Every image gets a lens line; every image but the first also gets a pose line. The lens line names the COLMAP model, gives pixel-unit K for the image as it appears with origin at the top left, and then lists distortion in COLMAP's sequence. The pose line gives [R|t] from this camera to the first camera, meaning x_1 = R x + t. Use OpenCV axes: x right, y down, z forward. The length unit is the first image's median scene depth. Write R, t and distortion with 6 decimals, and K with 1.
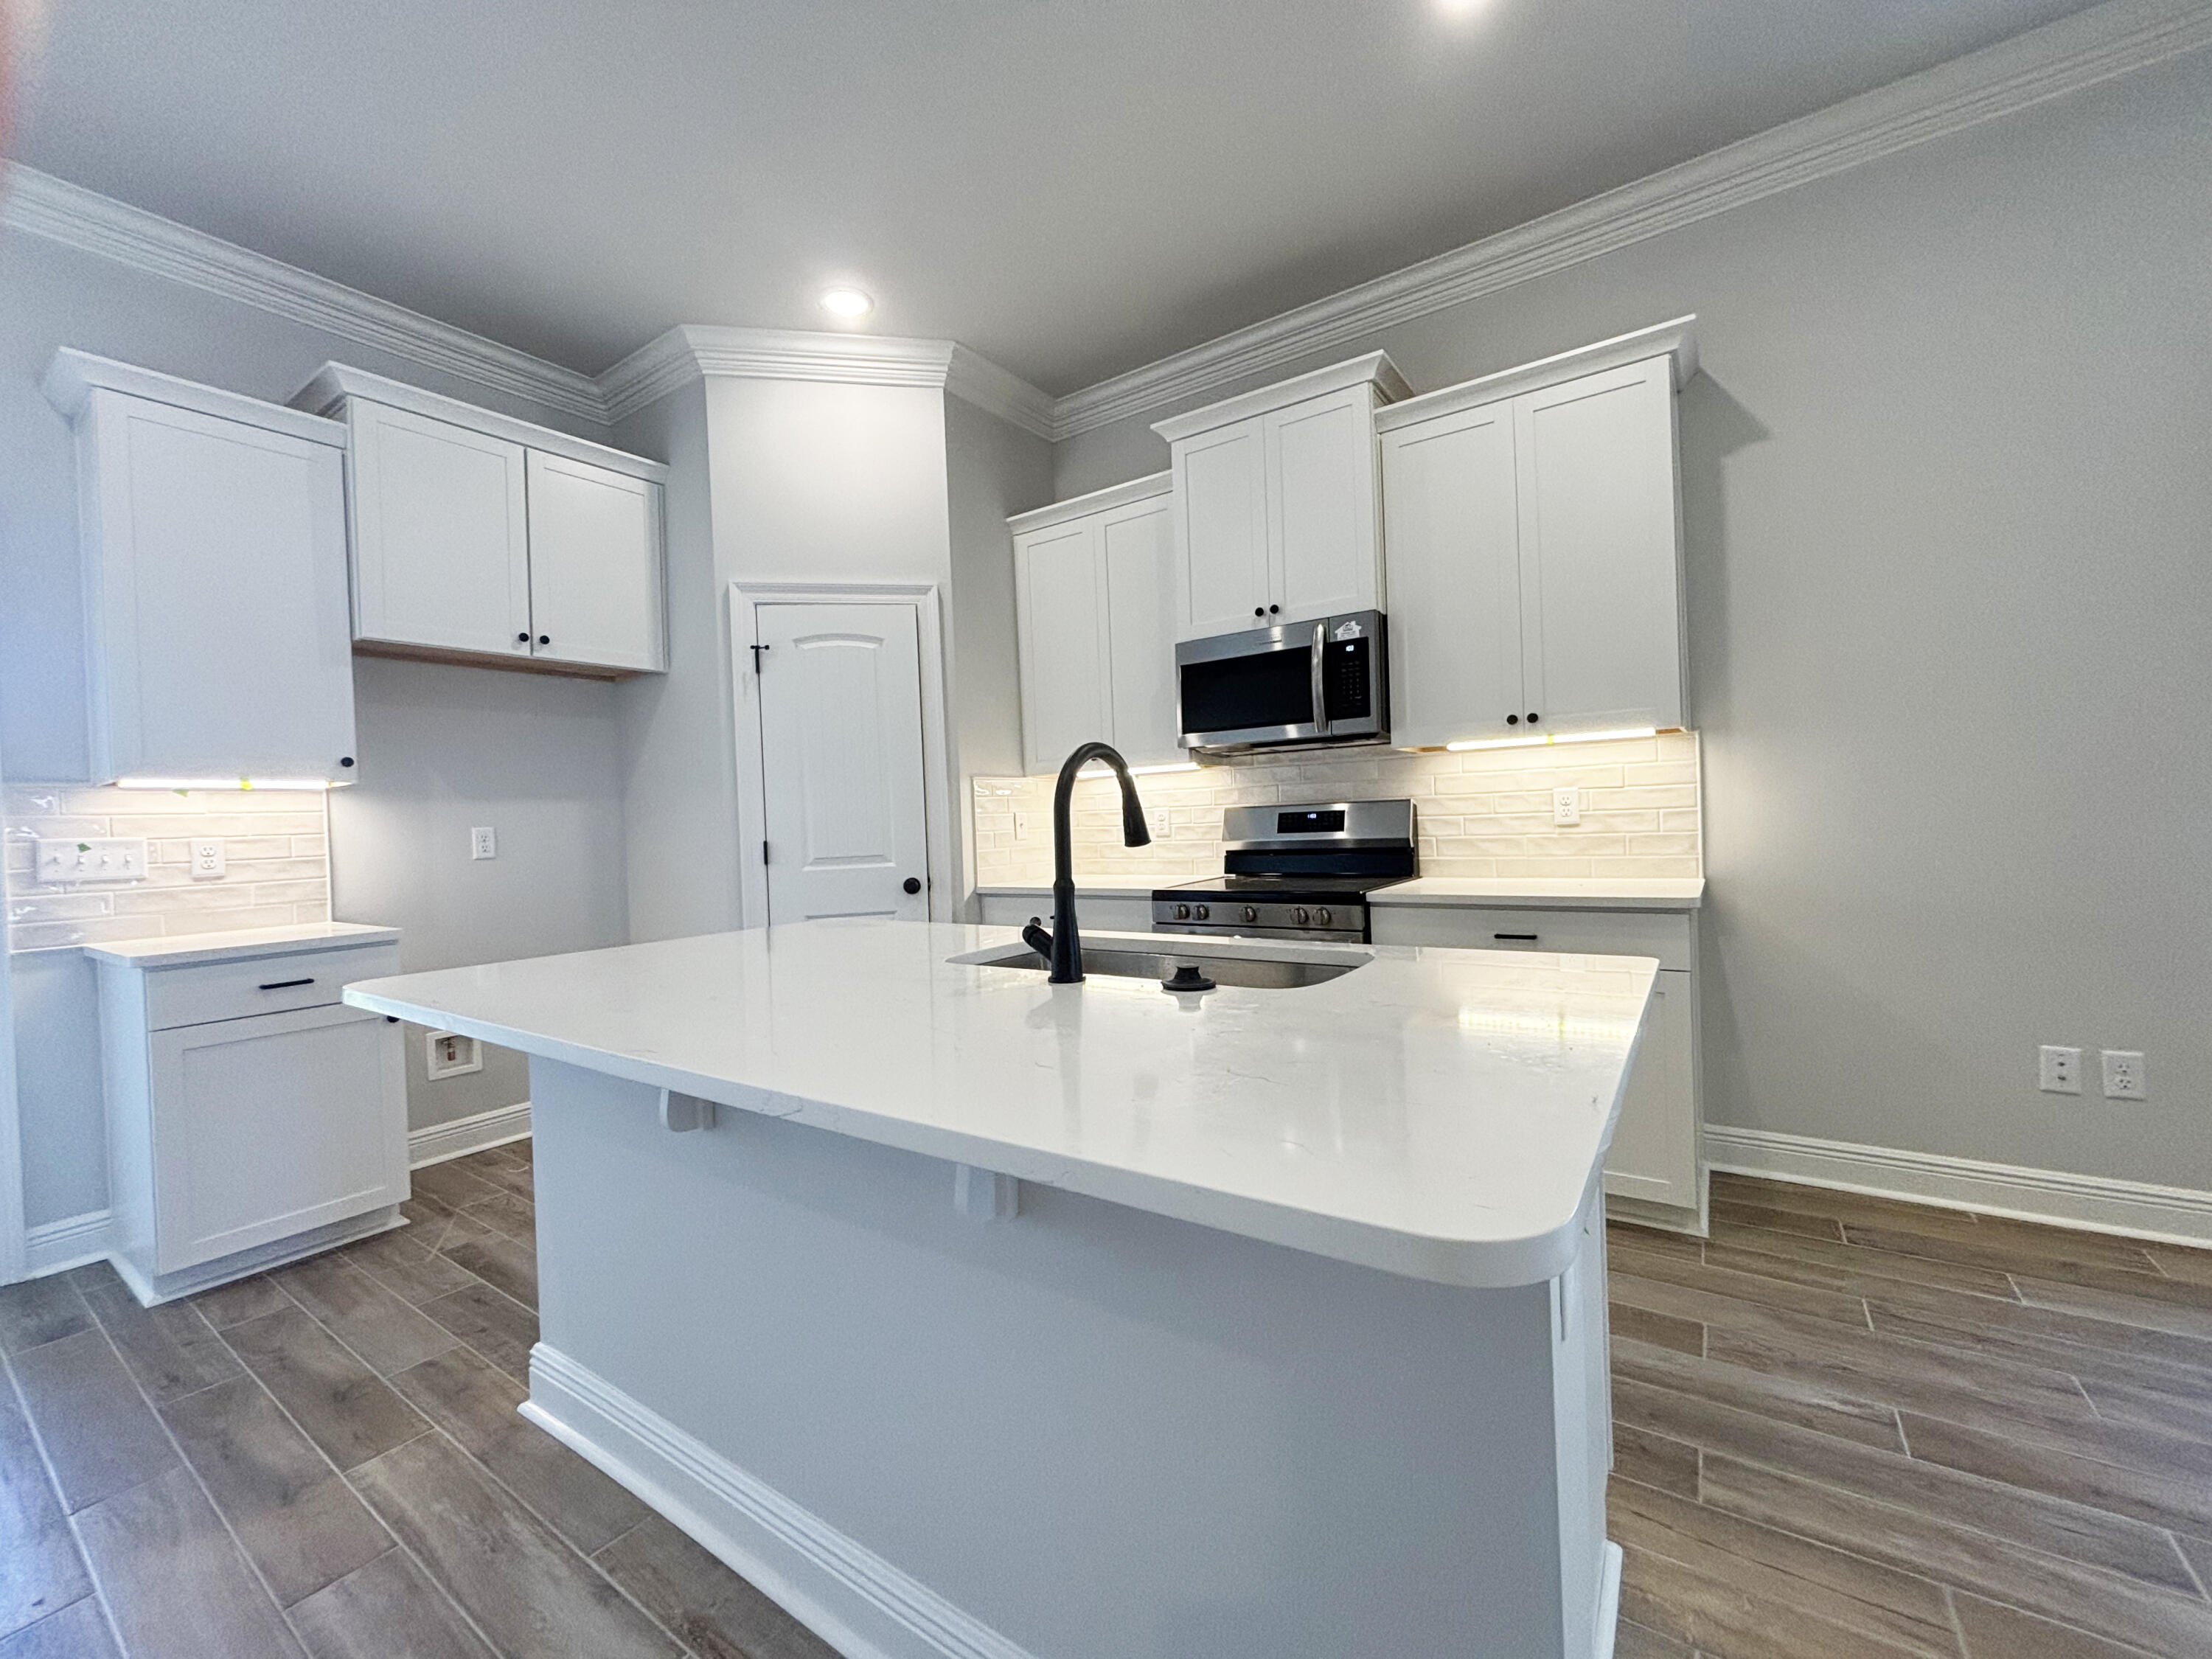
lens RADIAL K [[900.3, 0, 1105.1], [0, 900.3, 827.3], [0, 0, 1]] dist [0.008087, -0.001831]
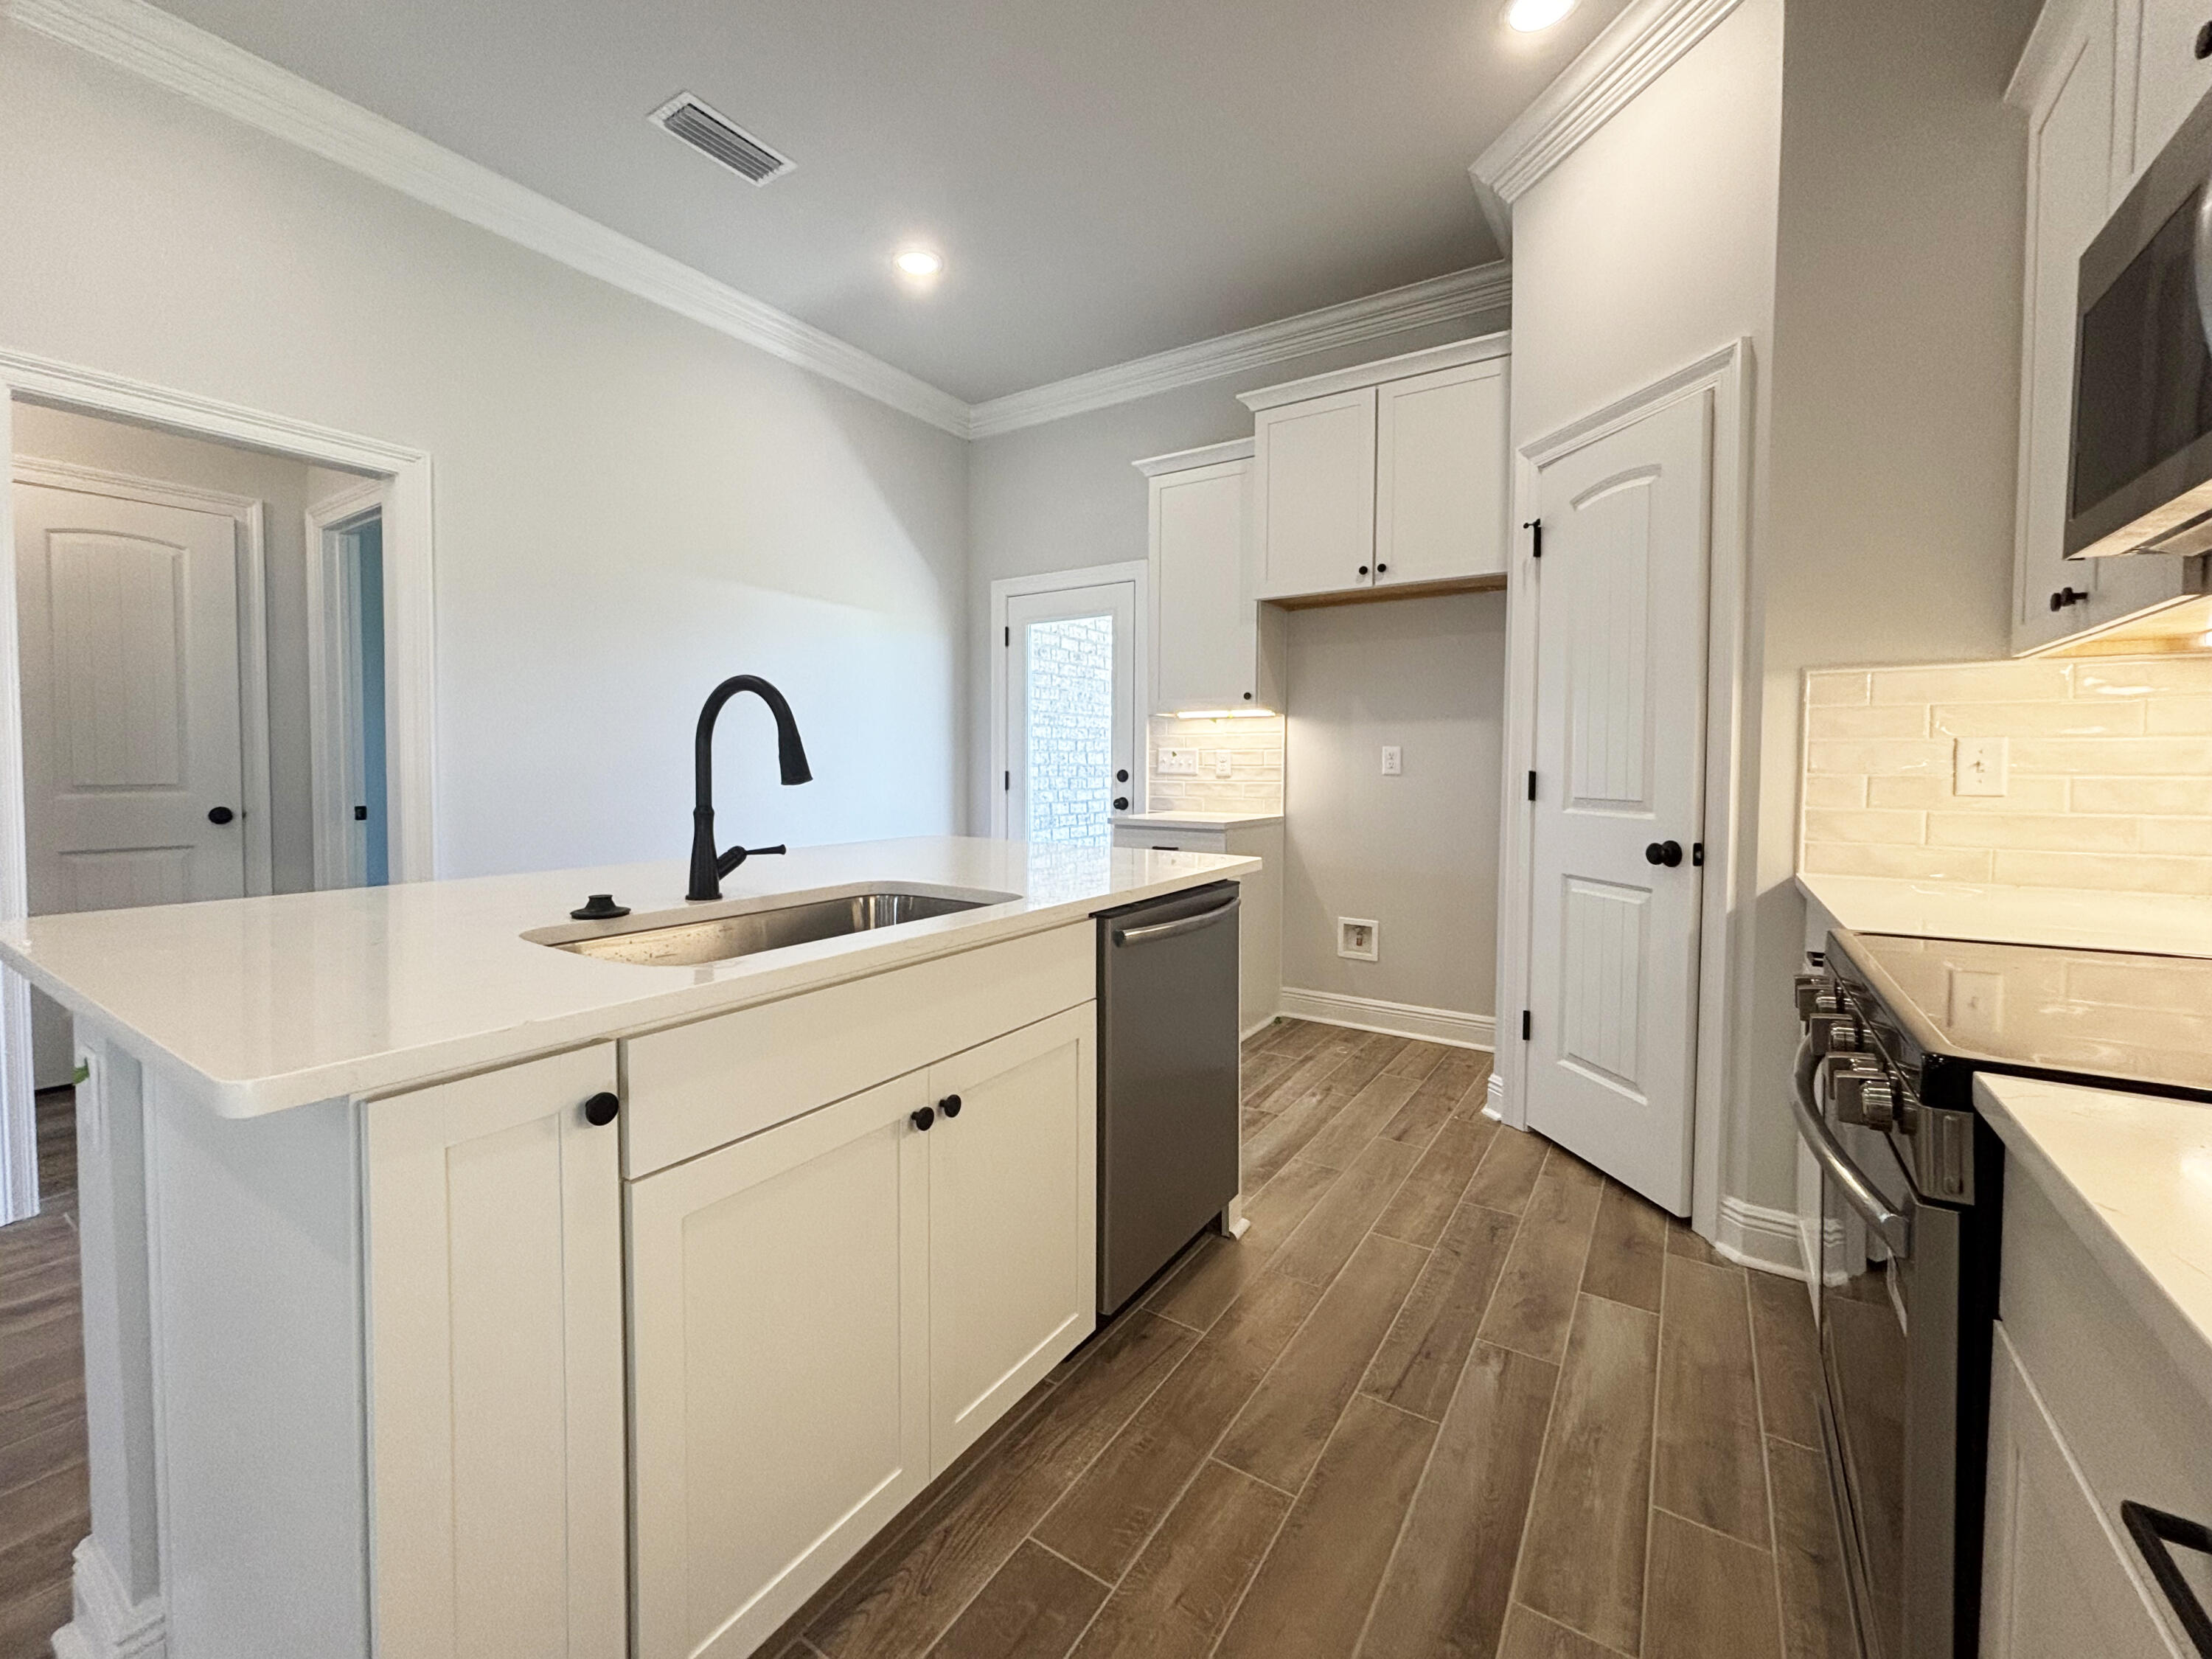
lens RADIAL K [[900.3, 0, 1037.9], [0, 900.3, 798.4], [0, 0, 1]] dist [0.008087, -0.001831]
pose [[0.015568, 0.077287, -0.996887, 0.436655], [-0.014883, 0.996916, 0.077057, -0.016369], [0.999768, 0.013637, 0.016670, 0.589977]]
